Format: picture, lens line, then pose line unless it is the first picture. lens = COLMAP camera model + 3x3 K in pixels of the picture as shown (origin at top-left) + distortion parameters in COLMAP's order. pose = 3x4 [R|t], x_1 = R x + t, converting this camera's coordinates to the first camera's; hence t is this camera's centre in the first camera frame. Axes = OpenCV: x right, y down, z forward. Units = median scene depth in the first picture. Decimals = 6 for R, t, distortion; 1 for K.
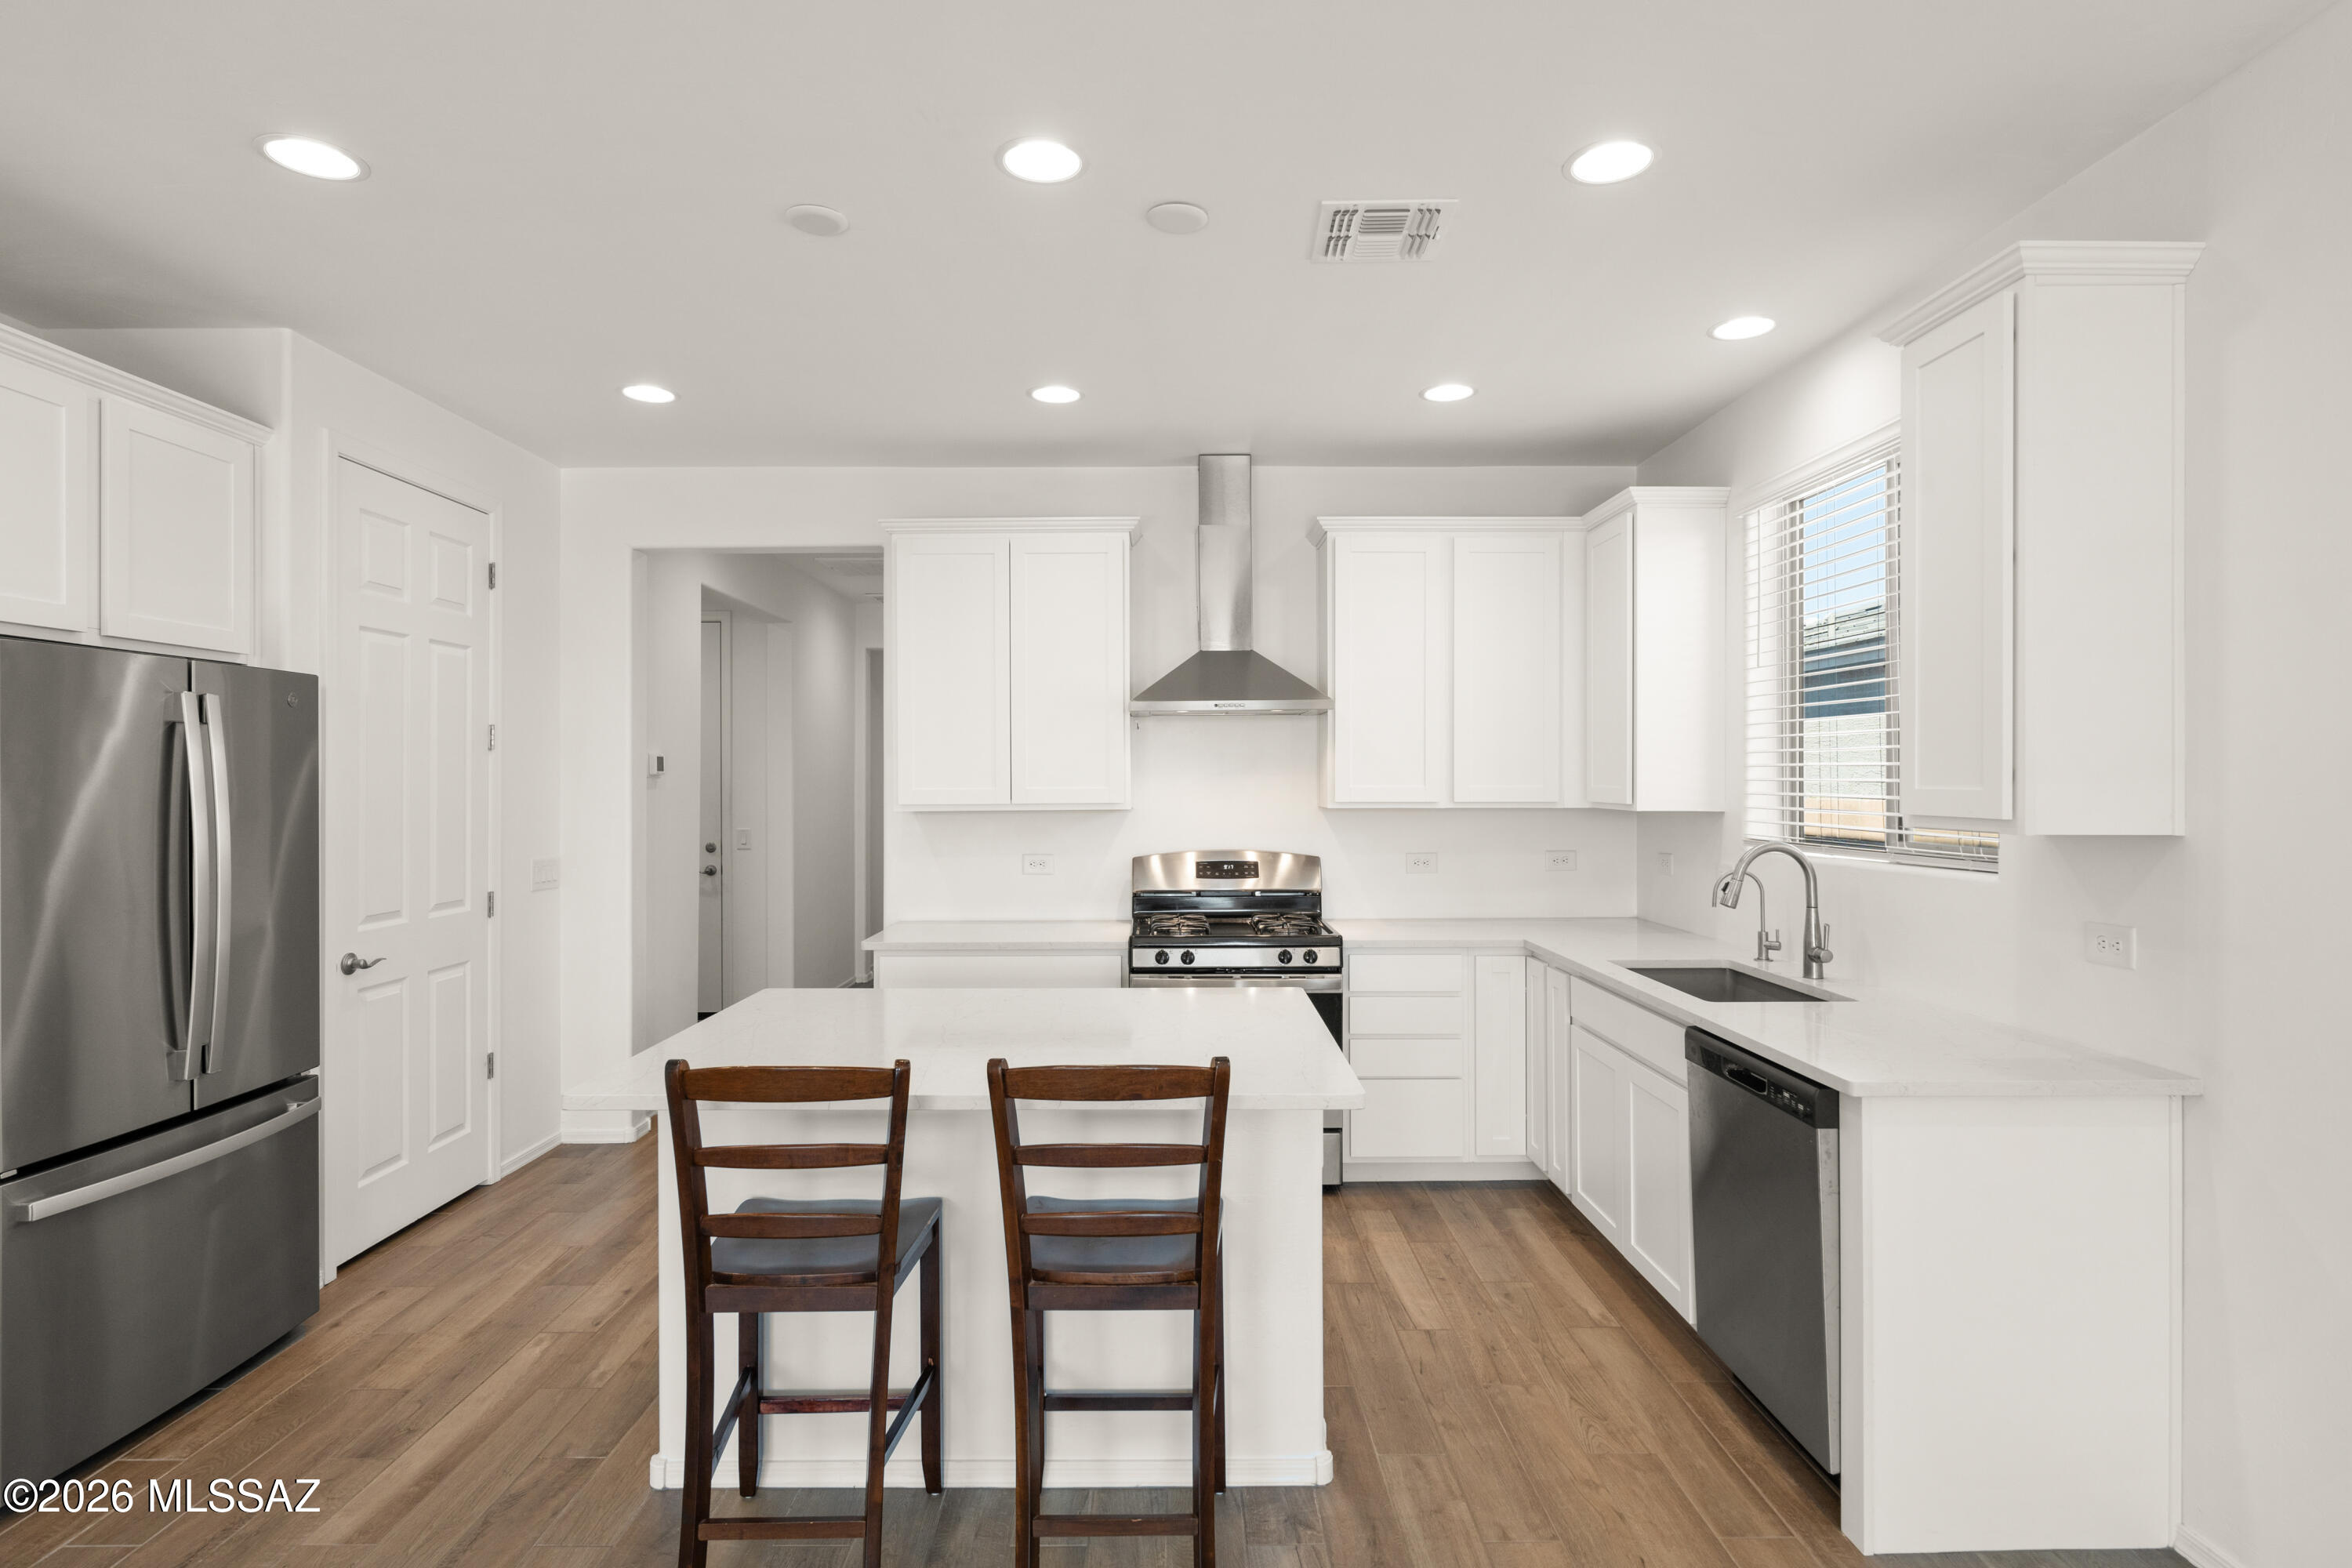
lens RADIAL K [[1203.2, 0, 1167.1], [0, 1203.2, 776.2], [0, 0, 1]] dist [-0.004930, 0.001564]
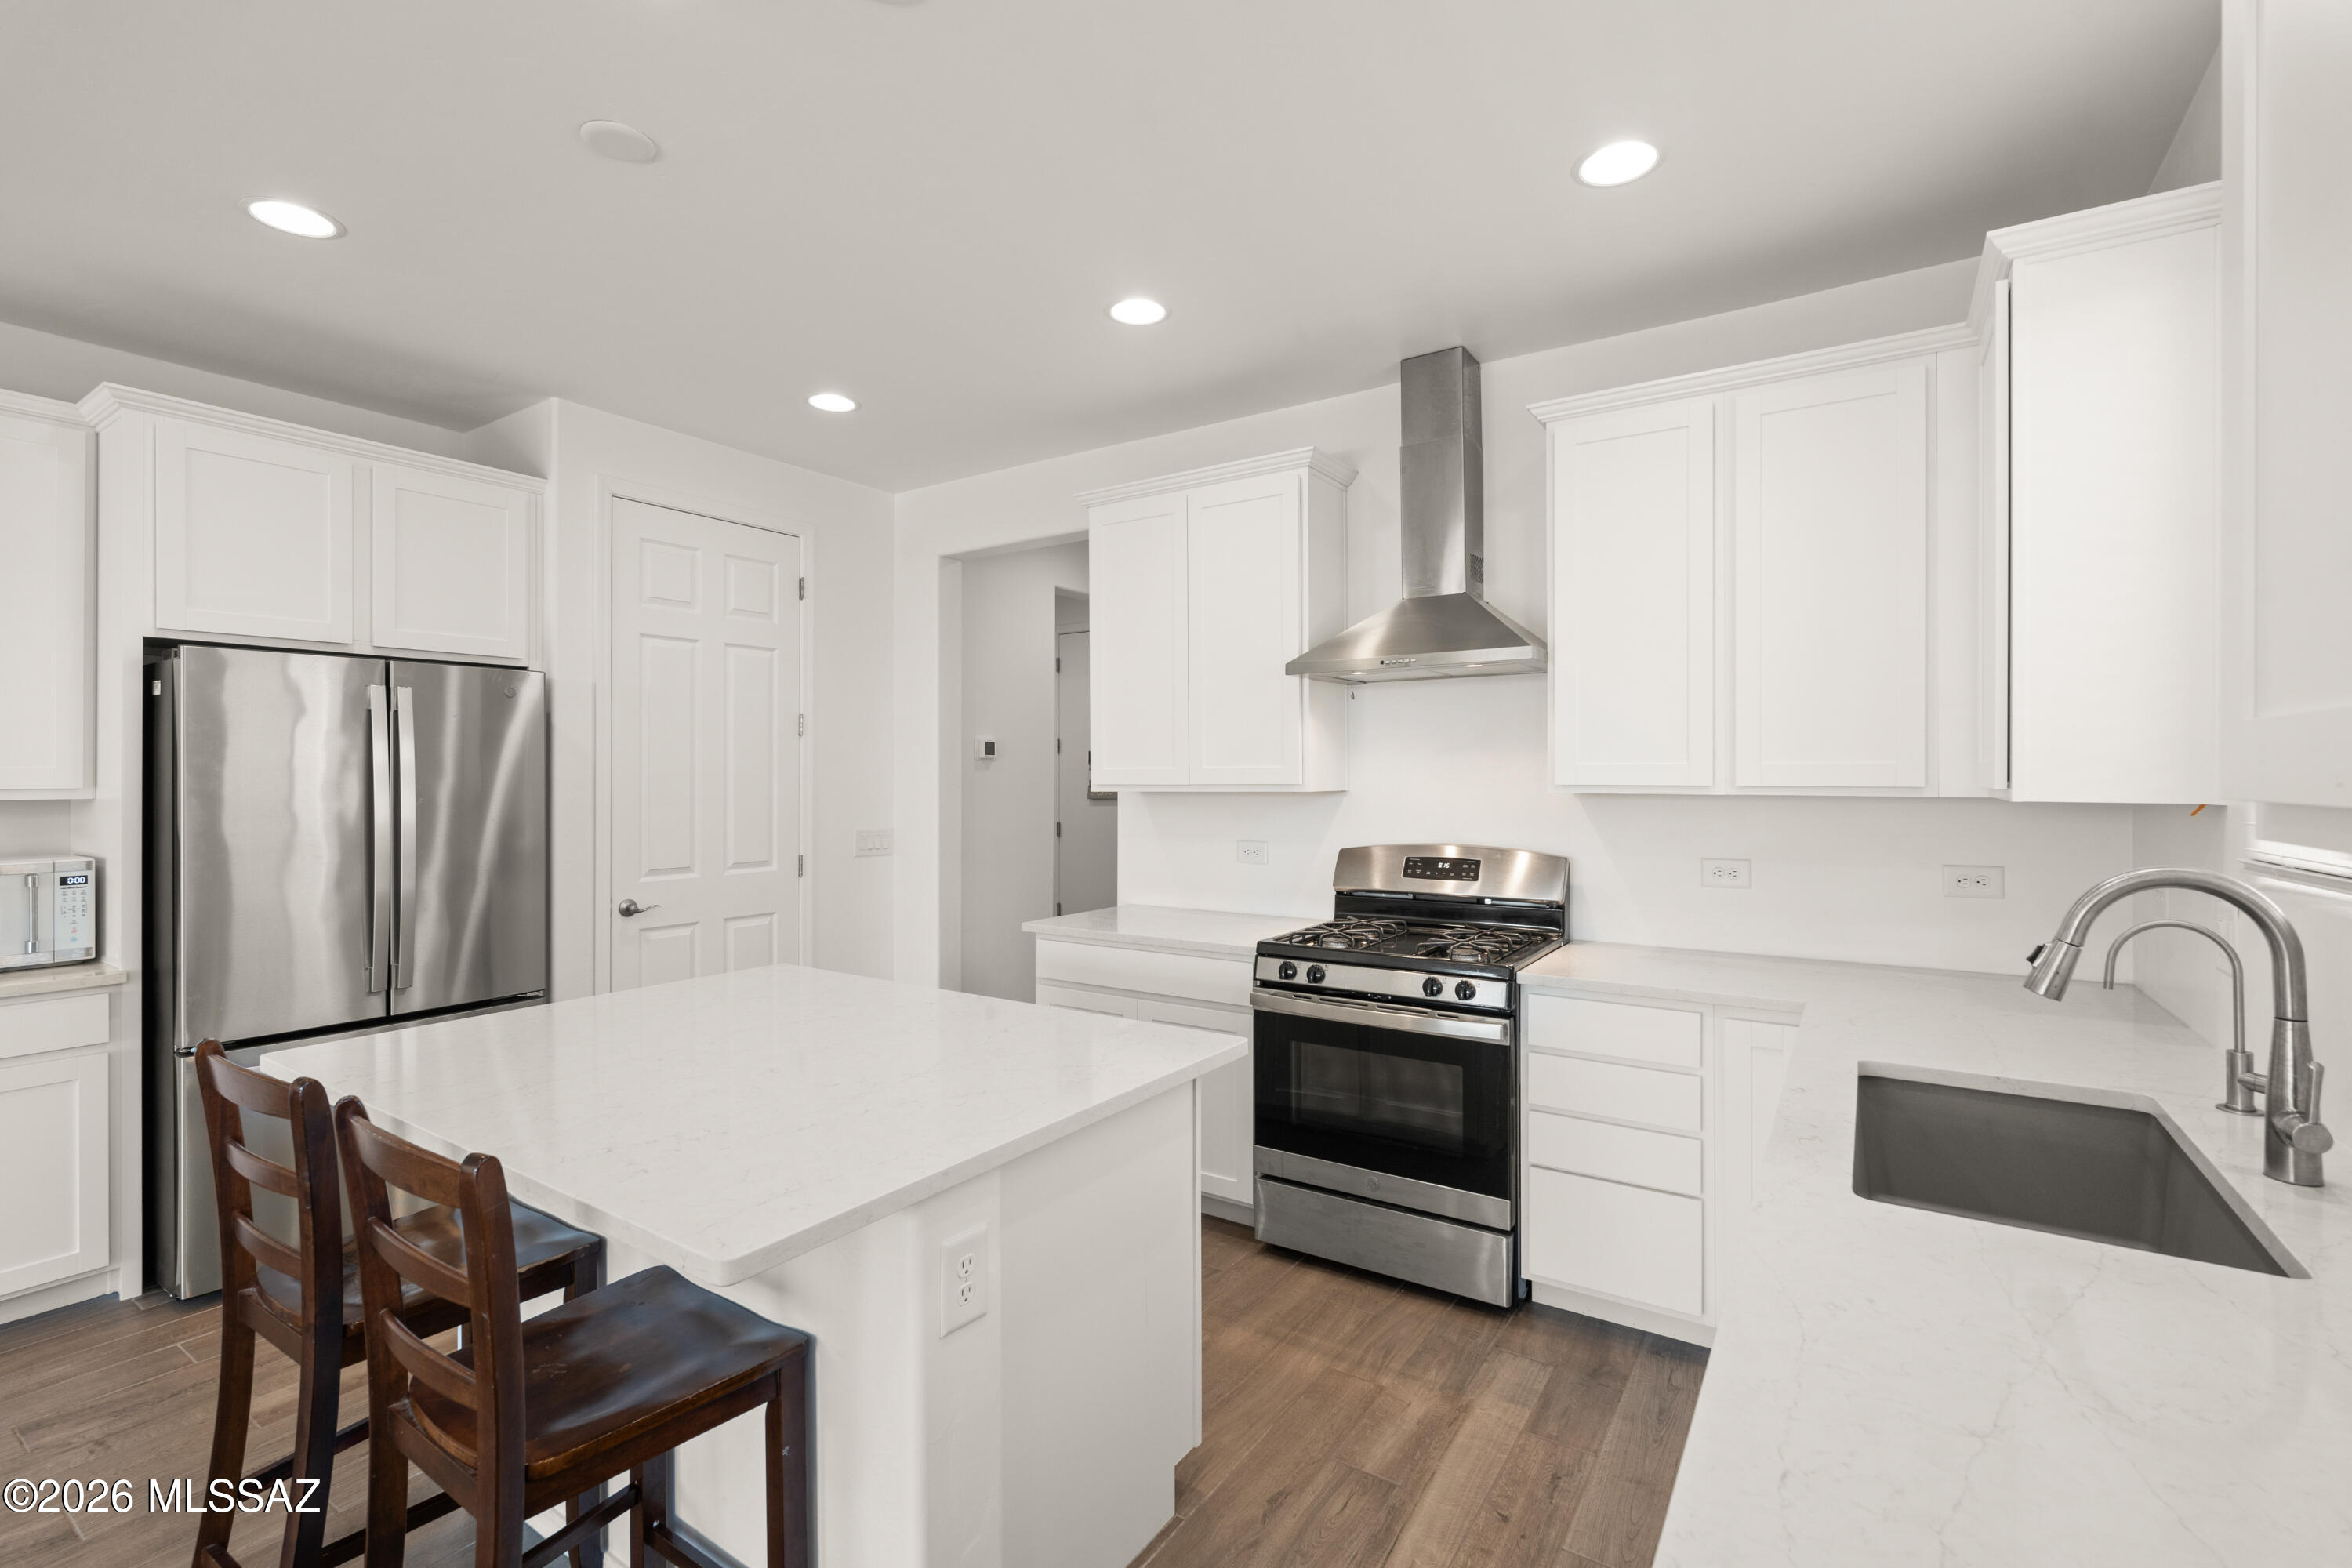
lens RADIAL K [[1033.3, 0, 1184.6], [0, 1033.3, 774.0], [0, 0, 1]] dist [-0.001764, 0.000229]
pose [[0.833872, 0.000652, -0.551957, 0.339764], [0.000700, 0.999997, 0.002239, 0.014793], [0.551957, -0.002253, 0.833870, 0.384789]]
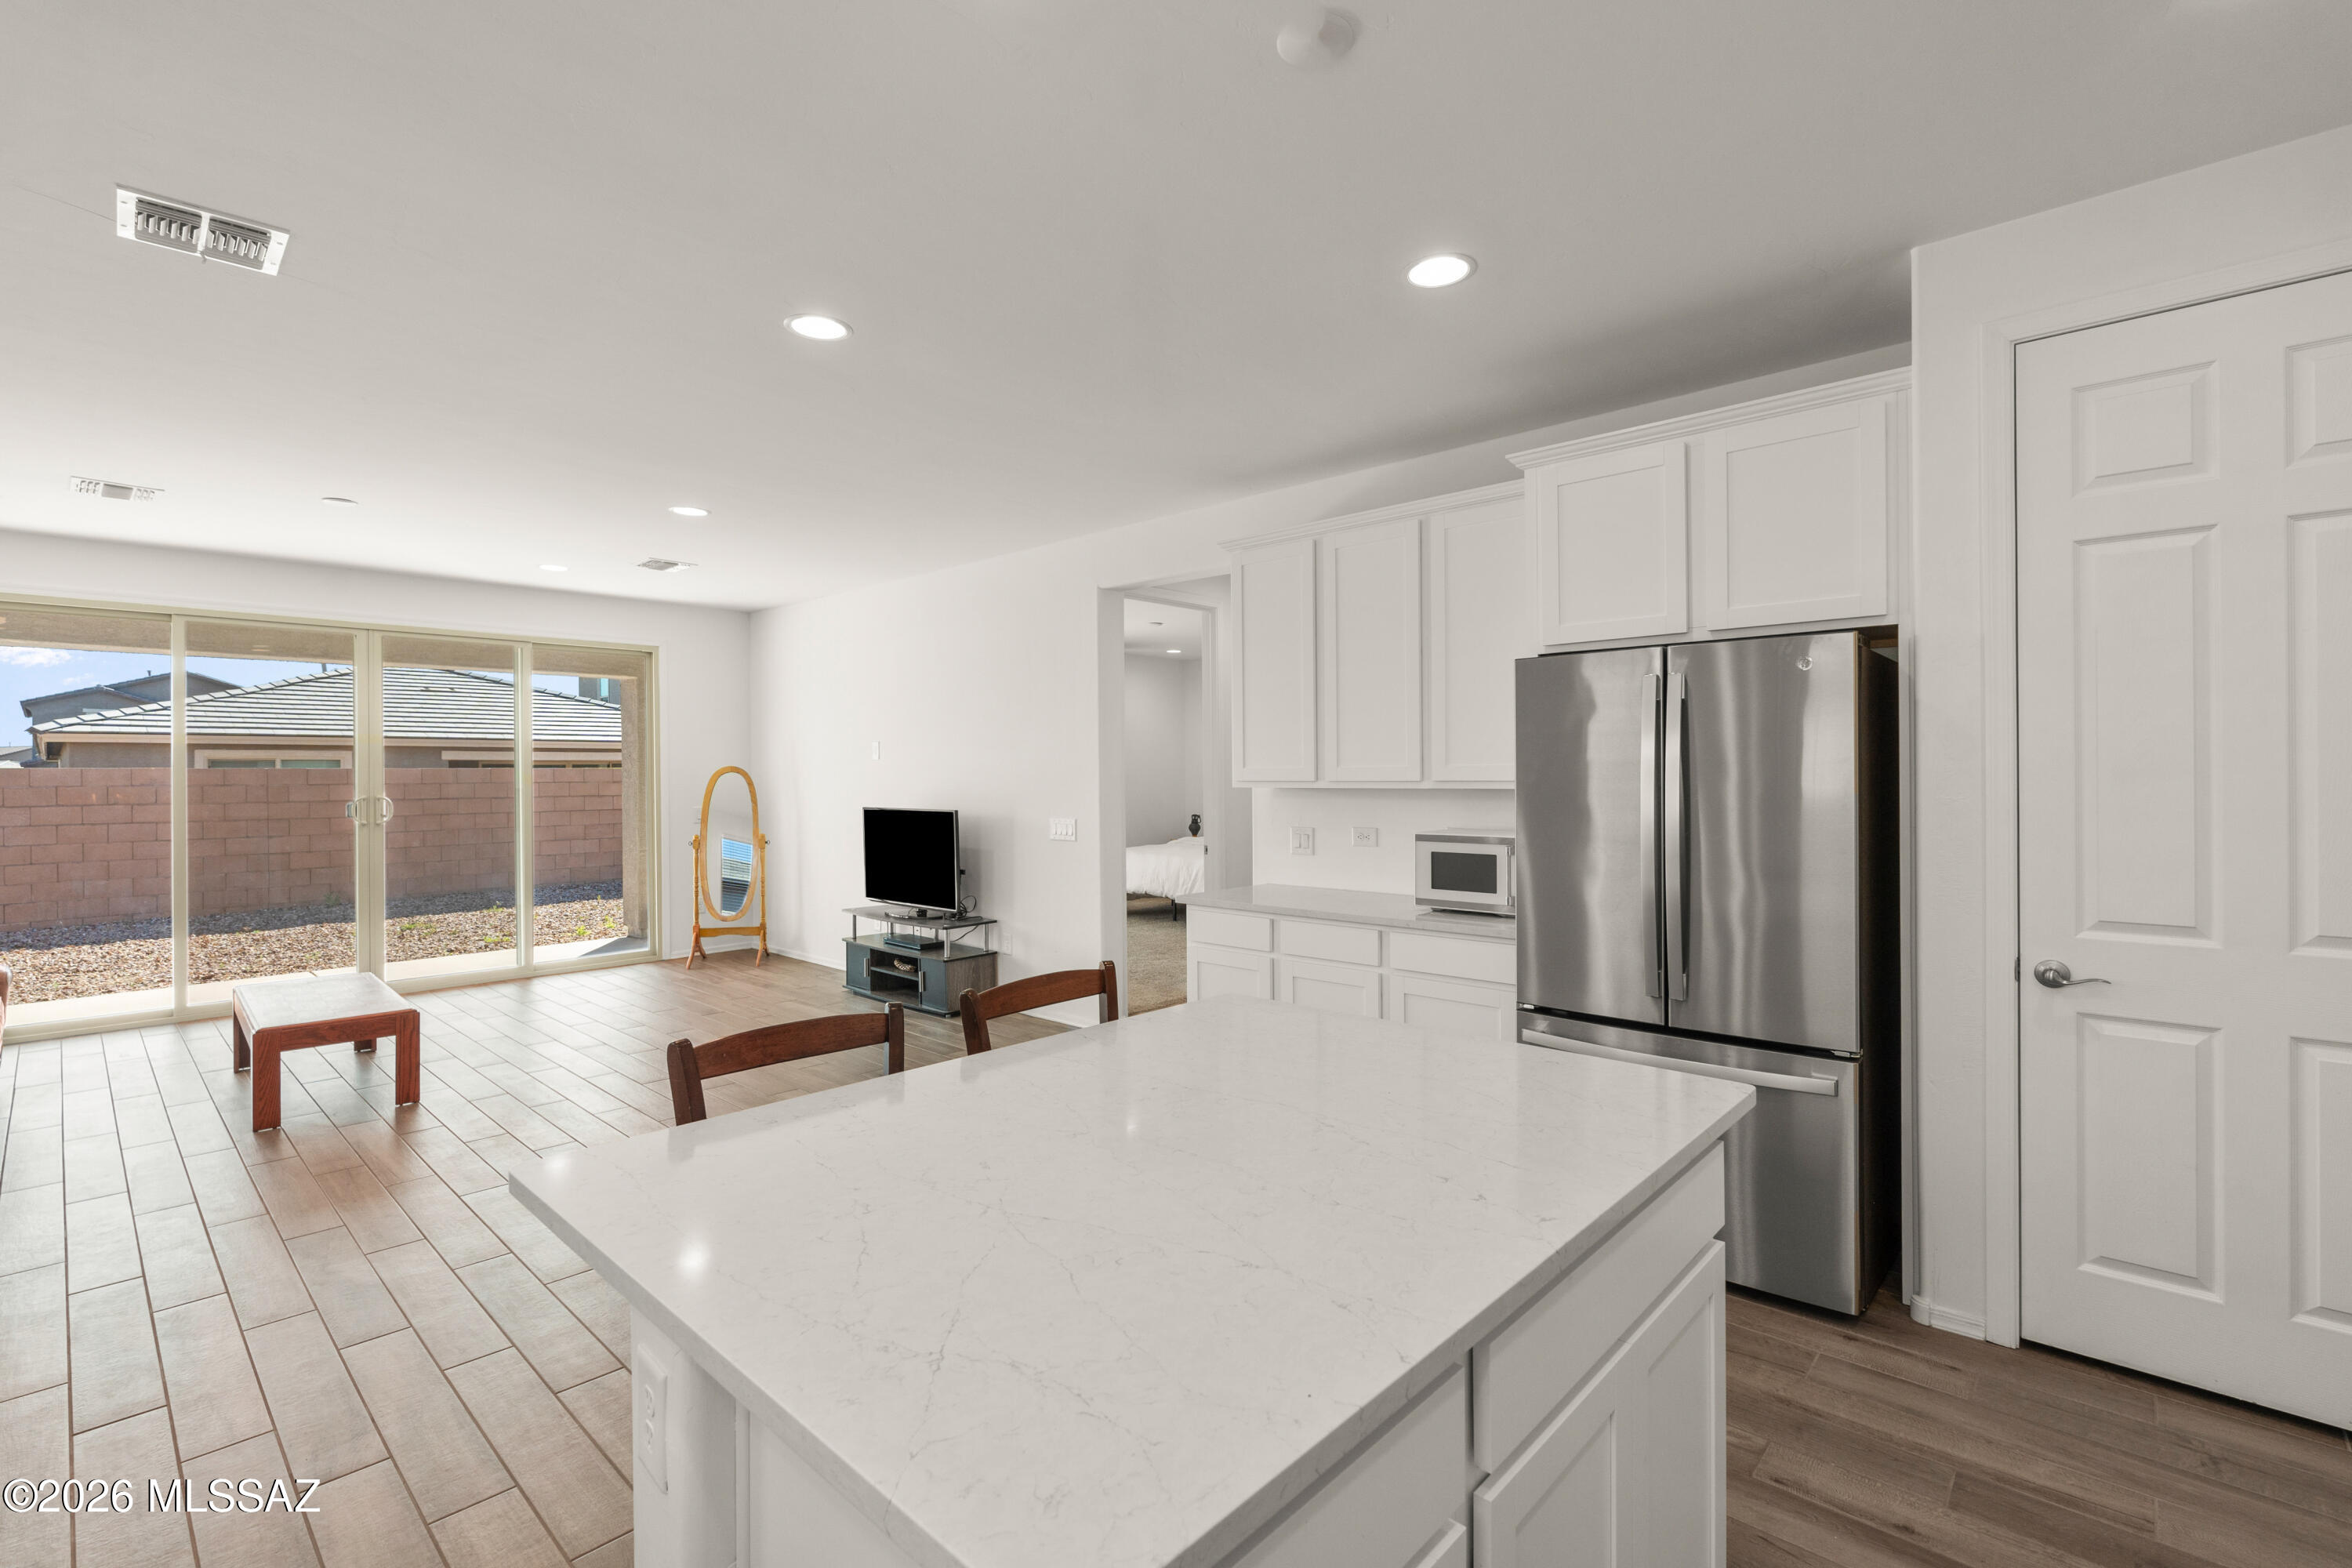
lens RADIAL K [[1033.3, 0, 1180.4], [0, 1033.3, 777.8], [0, 0, 1]] dist [-0.001764, 0.000229]
pose [[-0.672957, 0.008186, -0.739636, 0.185902], [0.009001, 0.999955, 0.002878, 0.017459], [0.739627, -0.004721, -0.673001, 0.921534]]
